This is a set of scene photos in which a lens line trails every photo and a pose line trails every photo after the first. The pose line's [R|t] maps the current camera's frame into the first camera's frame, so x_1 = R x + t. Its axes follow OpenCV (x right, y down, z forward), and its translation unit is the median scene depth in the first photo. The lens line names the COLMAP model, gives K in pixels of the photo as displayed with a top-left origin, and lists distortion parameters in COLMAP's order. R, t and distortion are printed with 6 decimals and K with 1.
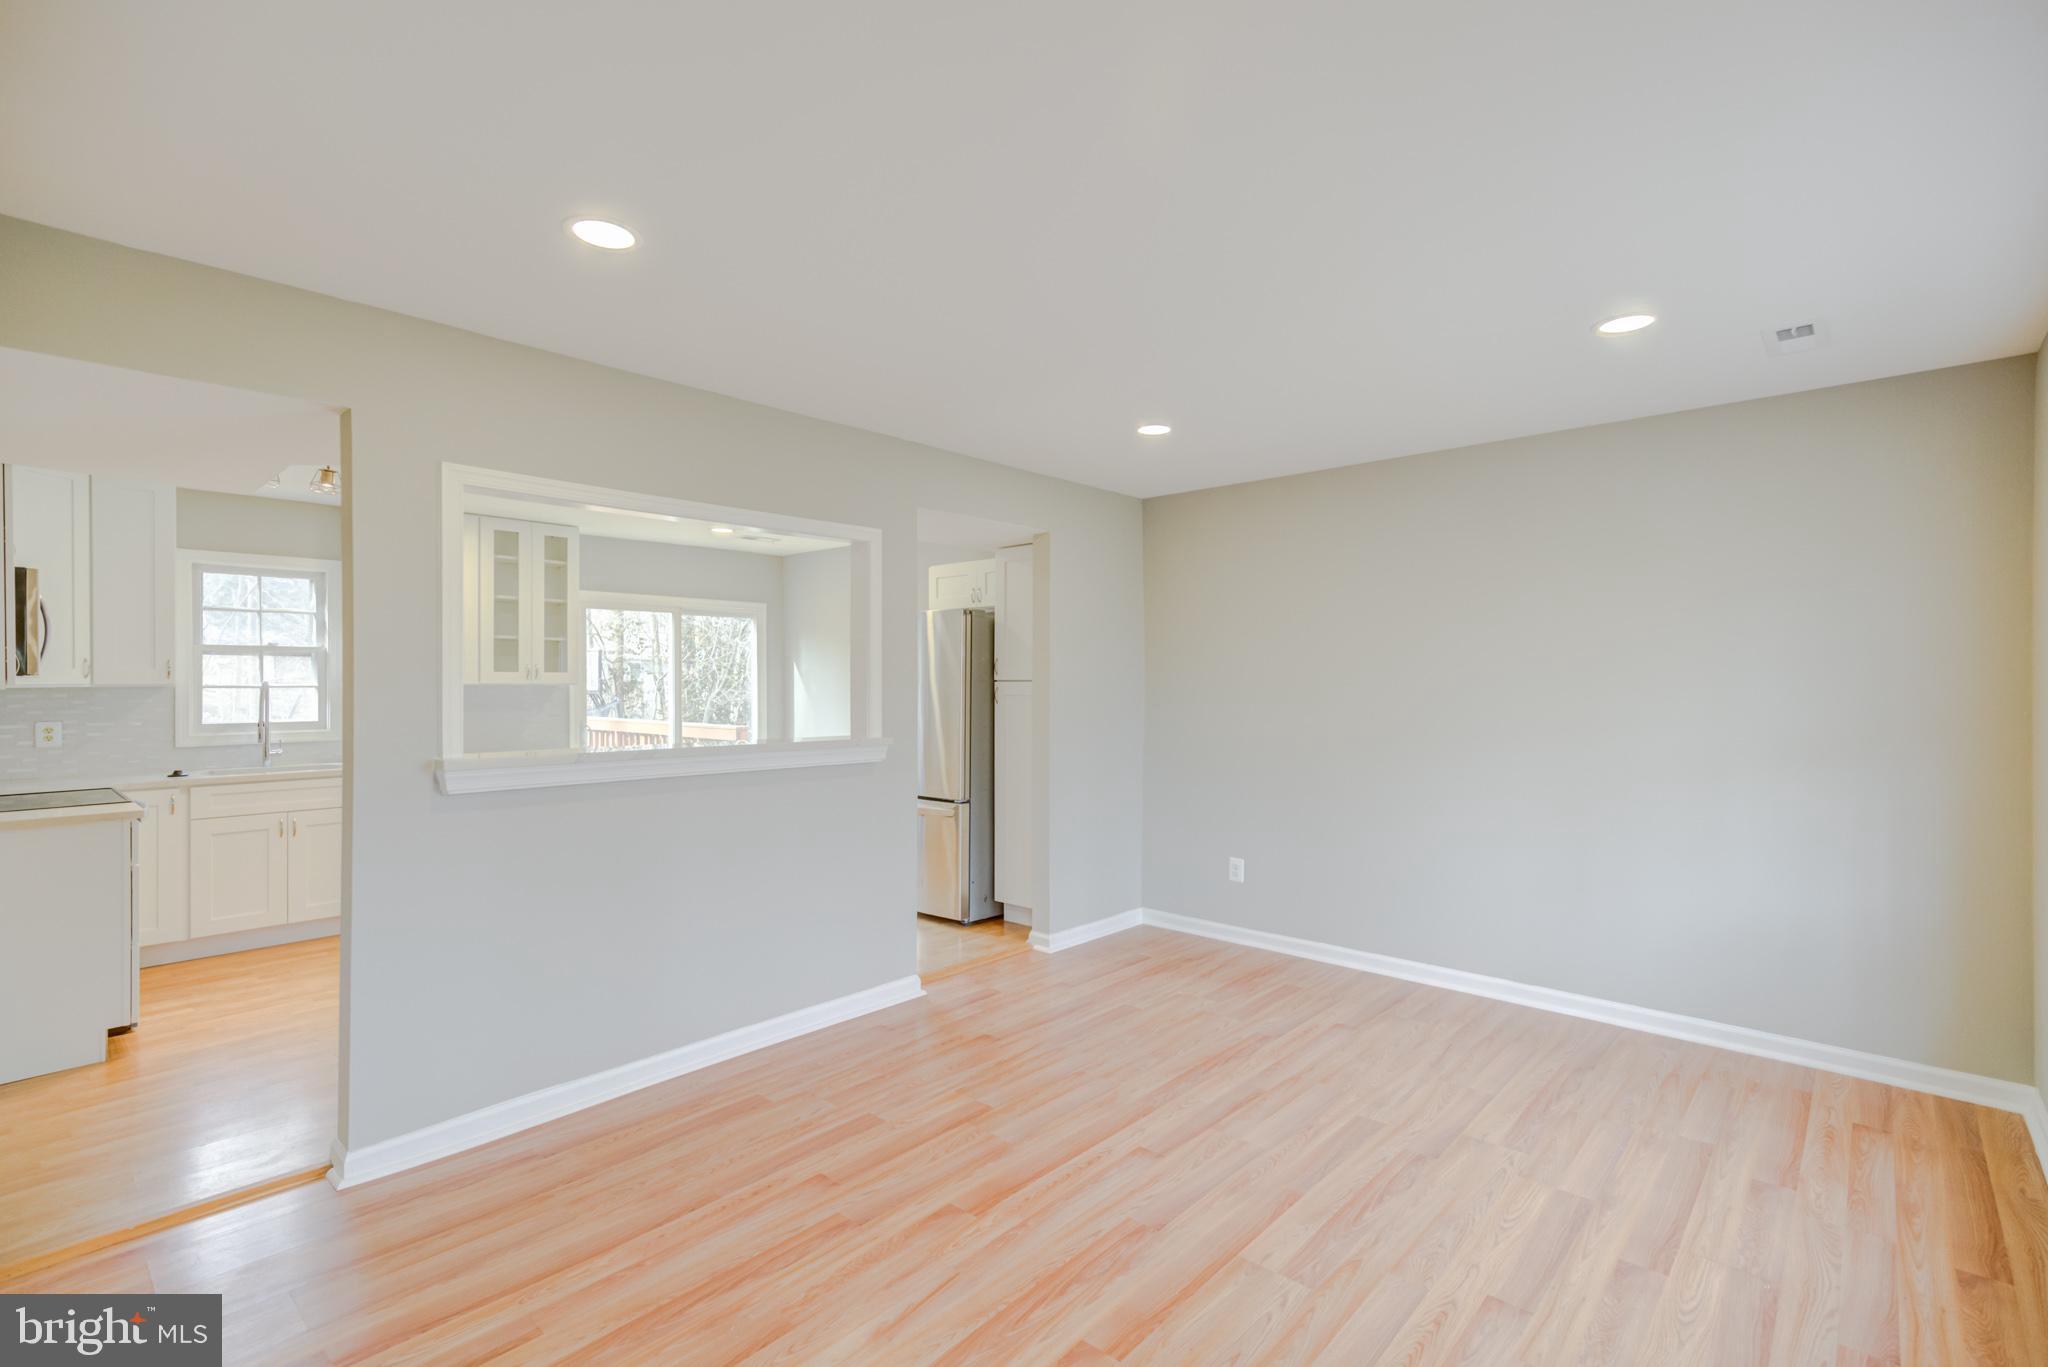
lens RADIAL K [[943.8, 0, 1033.9], [0, 943.8, 689.1], [0, 0, 1]] dist [0.015209, -0.000265]
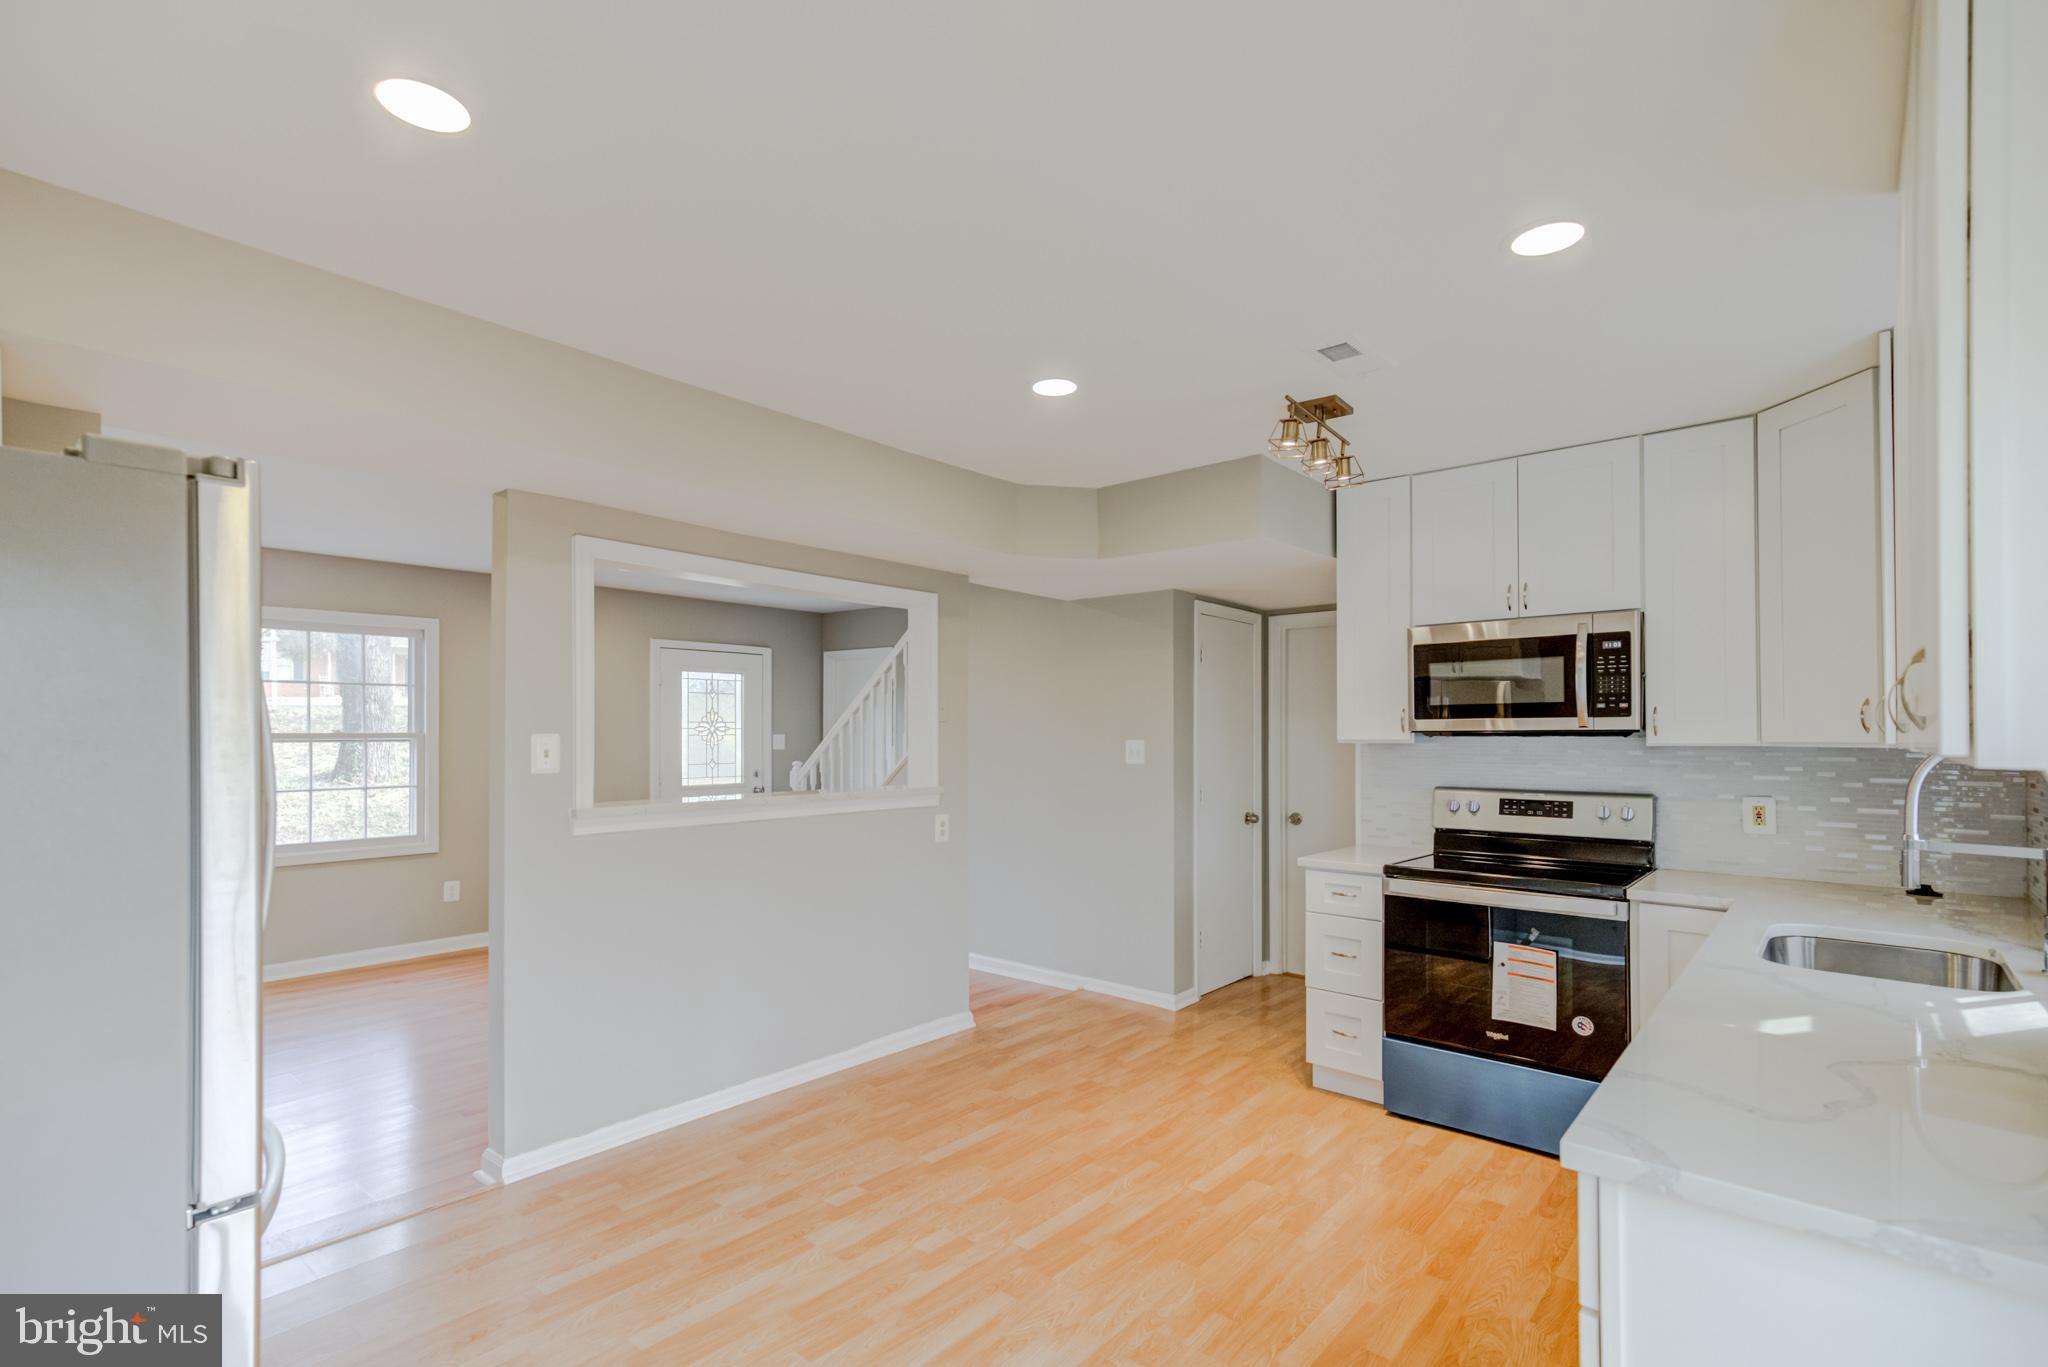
lens RADIAL K [[943.8, 0, 1009.6], [0, 943.8, 729.3], [0, 0, 1]] dist [0.015209, -0.000265]
pose [[-0.999793, 0.000167, -0.020339, -0.528571], [0.000056, 0.999985, 0.005420, -0.018462], [0.020339, 0.005418, -0.999778, 1.805984]]
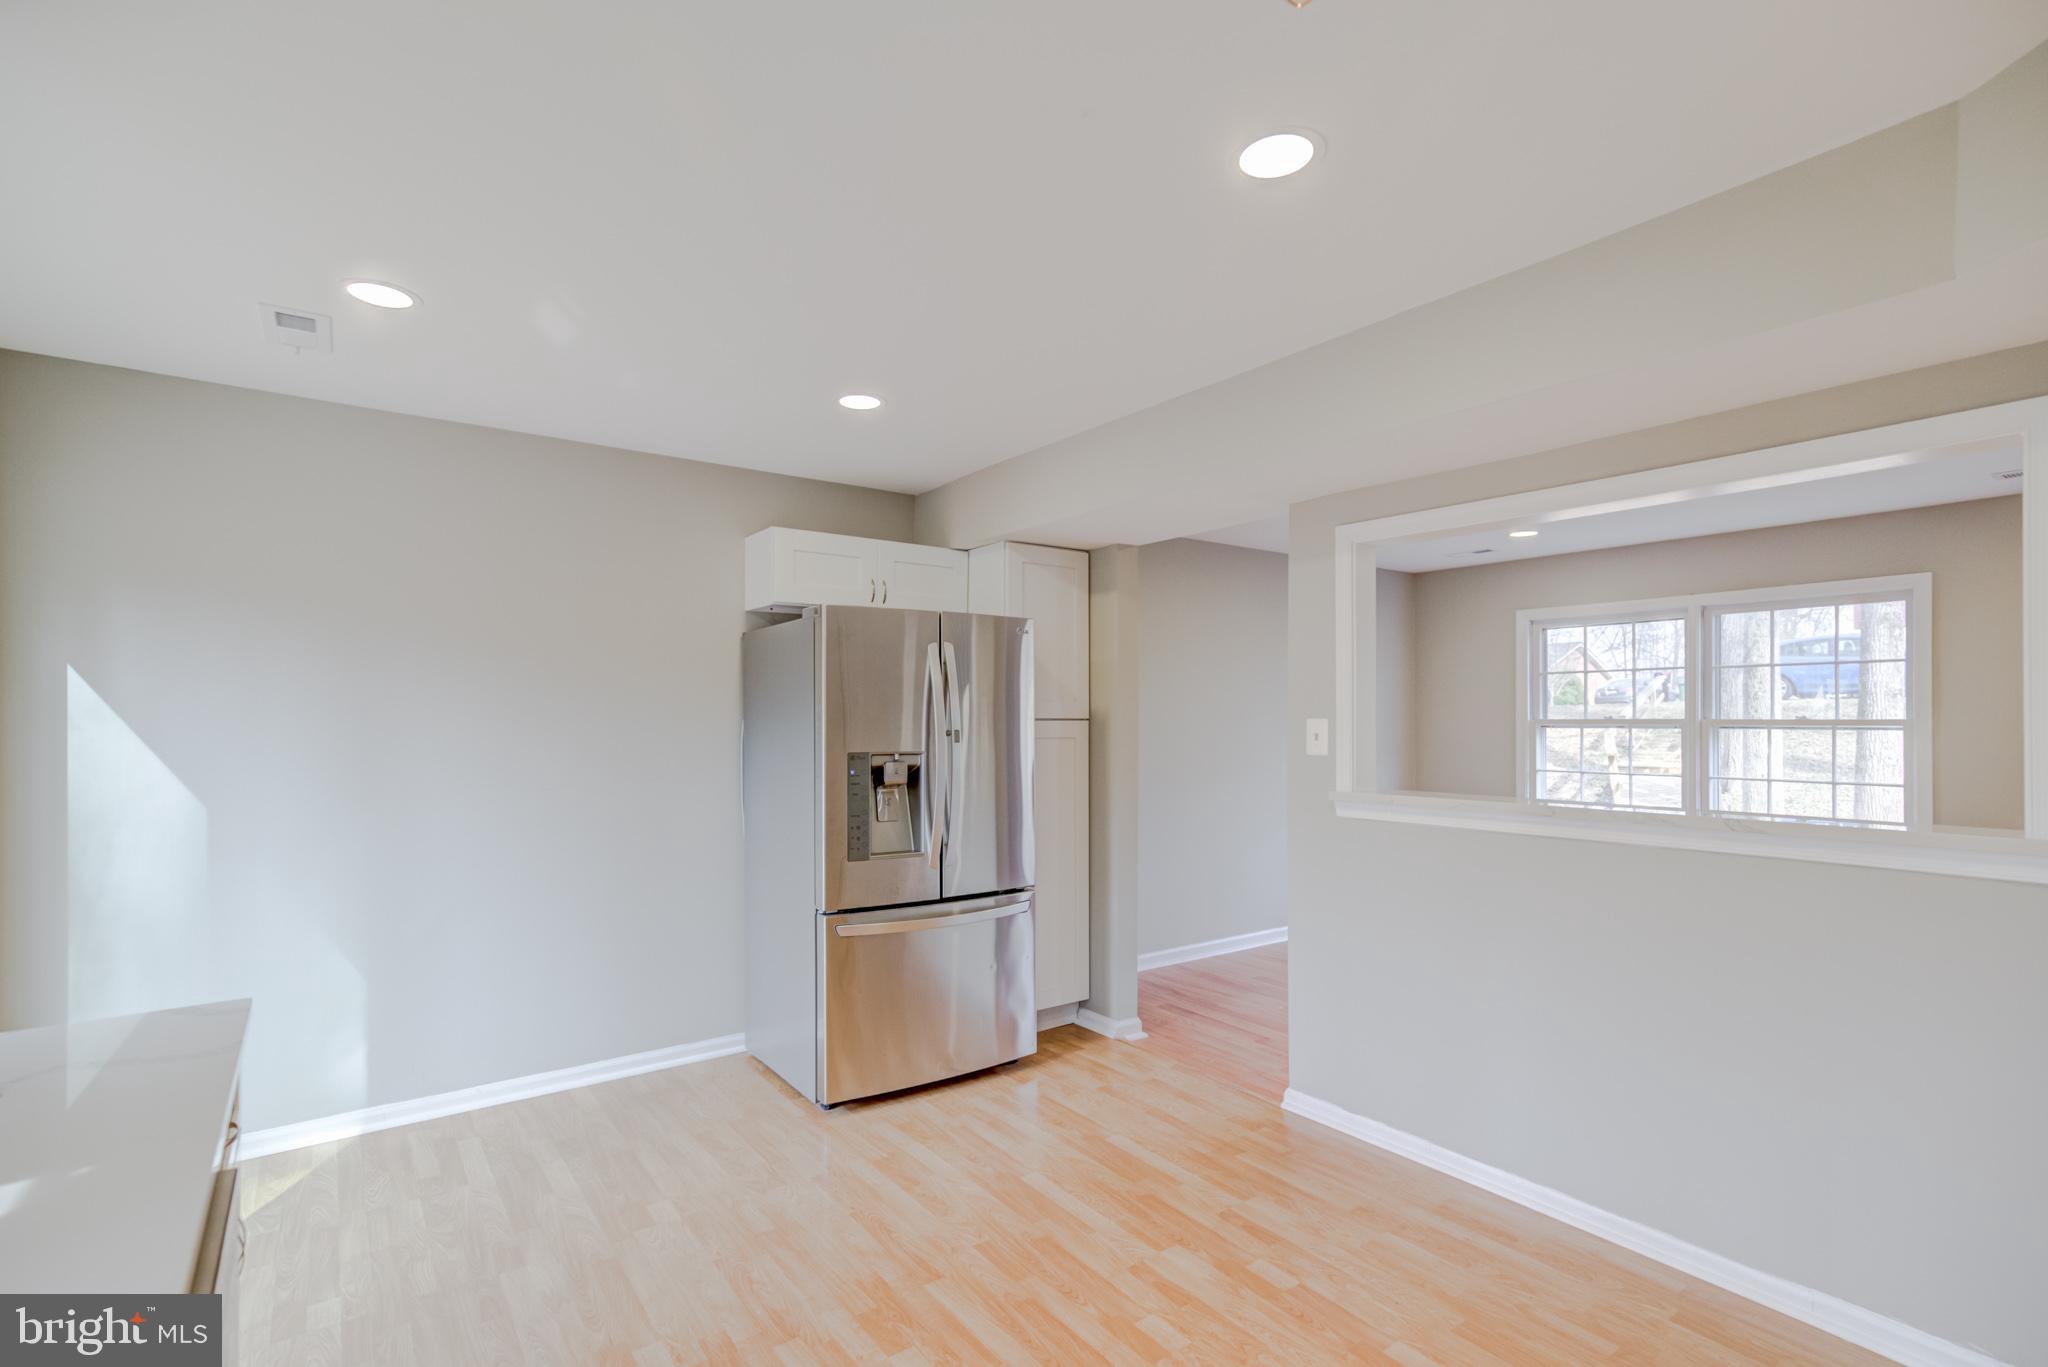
lens RADIAL K [[943.8, 0, 1021.3], [0, 943.8, 716.0], [0, 0, 1]] dist [0.015209, -0.000265]
pose [[0.192569, 0.005320, 0.981269, -1.032676], [0.008572, 0.999938, -0.007103, -0.009833], [-0.981246, 0.009779, 0.192511, 1.131397]]
